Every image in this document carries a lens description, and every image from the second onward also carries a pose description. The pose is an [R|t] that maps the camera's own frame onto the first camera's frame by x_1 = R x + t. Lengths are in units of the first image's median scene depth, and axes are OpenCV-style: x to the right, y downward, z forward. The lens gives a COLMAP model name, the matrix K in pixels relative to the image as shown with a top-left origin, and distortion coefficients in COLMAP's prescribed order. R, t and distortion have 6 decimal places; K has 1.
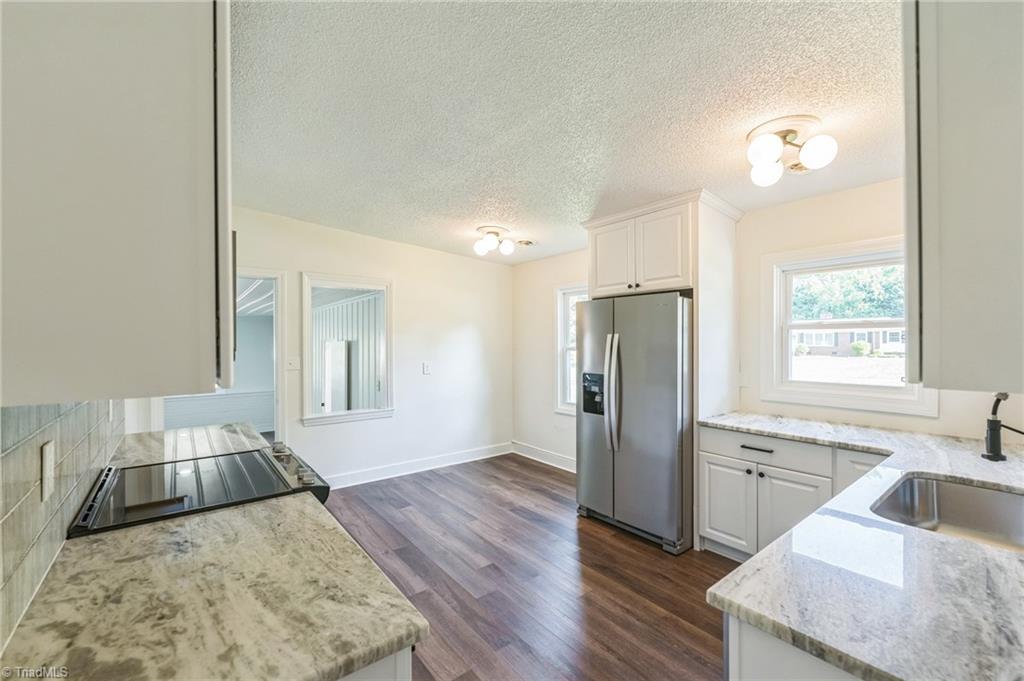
lens RADIAL K [[428.5, 0, 505.0], [0, 428.5, 343.4], [0, 0, 1]] dist [0.002384, -0.001749]
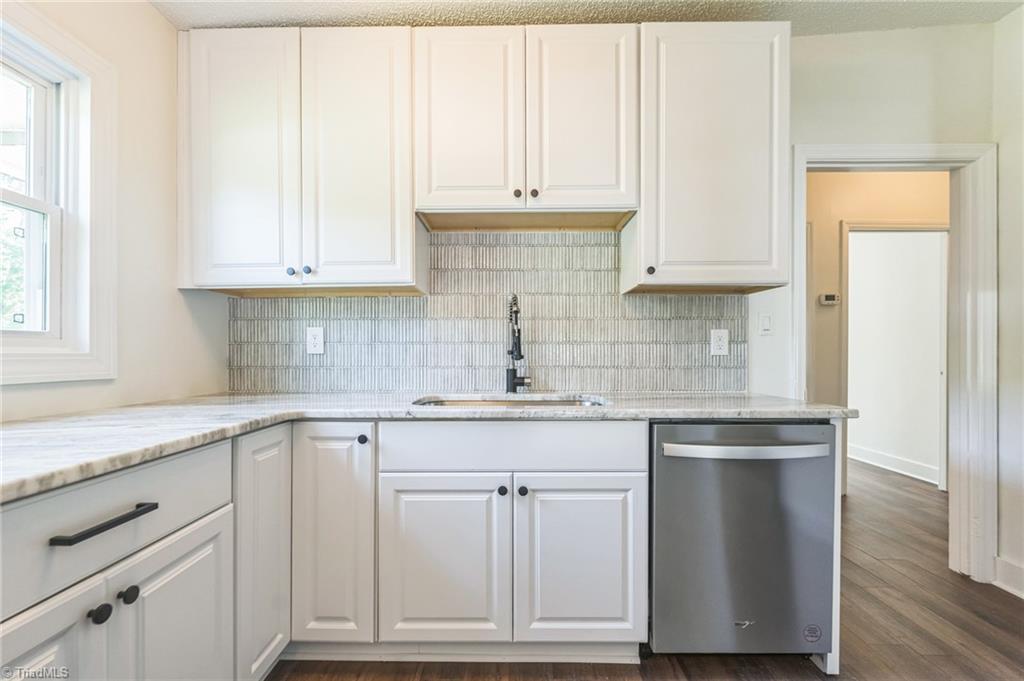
lens RADIAL K [[428.5, 0, 508.4], [0, 428.5, 354.0], [0, 0, 1]] dist [0.002384, -0.001749]
pose [[-0.795305, 0.003520, 0.606199, 0.149583], [0.004768, 0.999989, 0.000449, 0.104495], [-0.606191, 0.003248, -0.795313, 0.851689]]
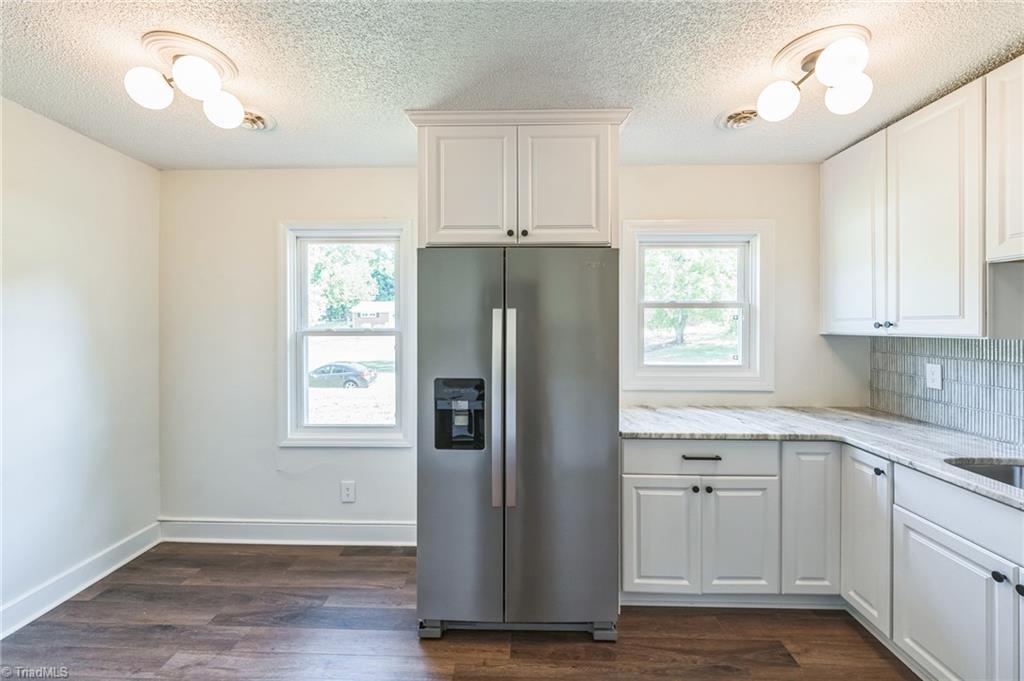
lens RADIAL K [[428.5, 0, 510.5], [0, 428.5, 321.7], [0, 0, 1]] dist [0.002384, -0.001749]
pose [[0.627002, 0.000496, 0.779018, -0.199133], [0.001273, 0.999998, -0.001662, -0.002922], [-0.779017, 0.002034, 0.627000, 0.620950]]
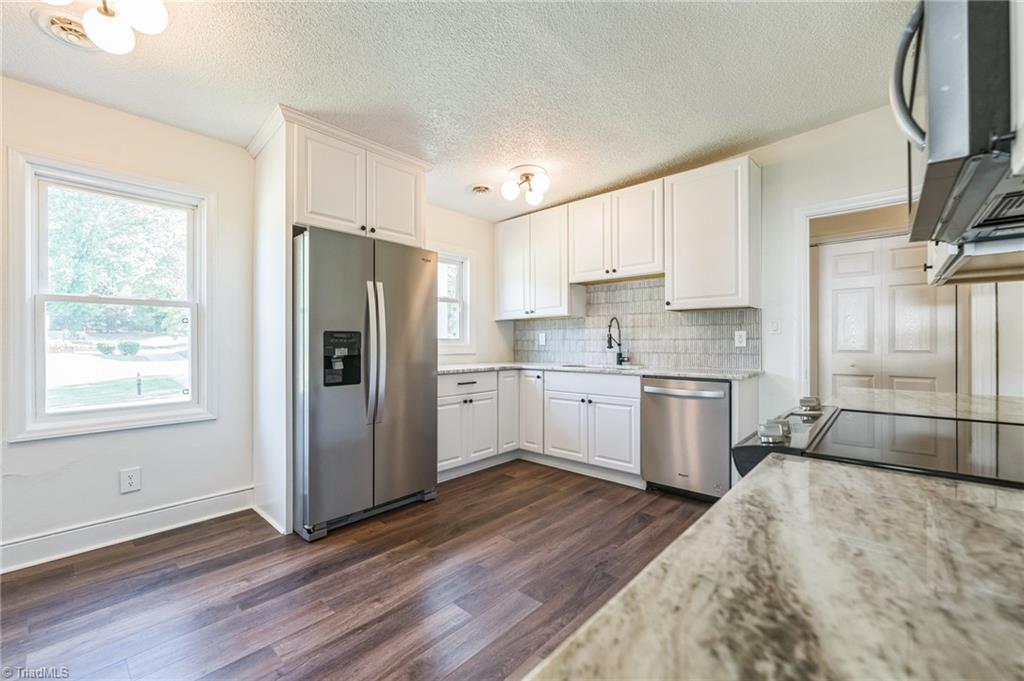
lens RADIAL K [[428.5, 0, 514.5], [0, 428.5, 339.8], [0, 0, 1]] dist [0.002384, -0.001749]
pose [[-0.200644, 0.008877, 0.979624, -0.605521], [0.005152, 0.999955, -0.008006, 0.097068], [-0.979651, 0.003441, -0.200681, 0.896631]]
